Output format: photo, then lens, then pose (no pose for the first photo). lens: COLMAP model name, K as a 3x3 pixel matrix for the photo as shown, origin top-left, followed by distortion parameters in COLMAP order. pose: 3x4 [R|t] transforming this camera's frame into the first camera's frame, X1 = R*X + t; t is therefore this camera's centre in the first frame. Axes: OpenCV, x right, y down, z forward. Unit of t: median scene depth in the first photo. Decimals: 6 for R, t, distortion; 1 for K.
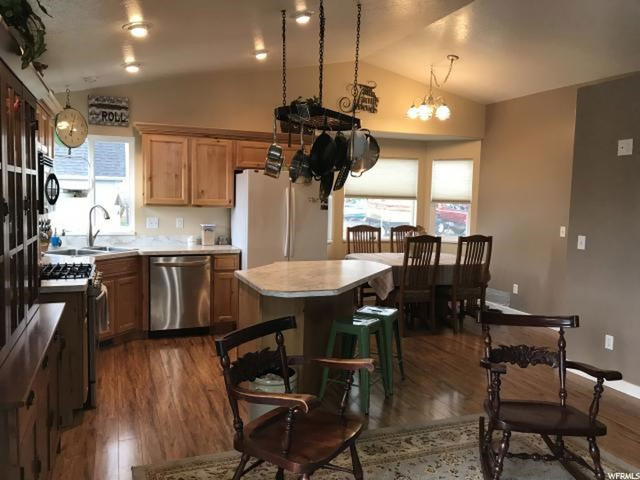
lens RADIAL K [[524.0, 0, 320.0], [0, 524.0, 240.0], [0, 0, 1]] dist [0.096177, -0.325914]
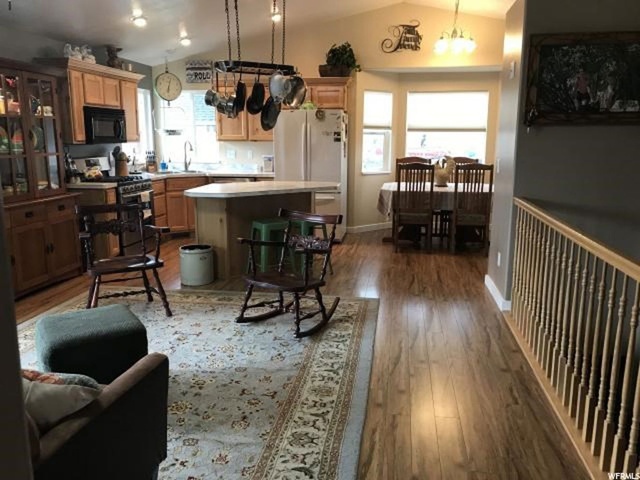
lens RADIAL K [[524.0, 0, 320.0], [0, 524.0, 240.0], [0, 0, 1]] dist [0.096177, -0.325914]
pose [[0.864422, 0.071399, -0.497672, 0.582463], [-0.021535, 0.994215, 0.105231, 0.040109], [0.502306, -0.080247, 0.860958, -0.065485]]
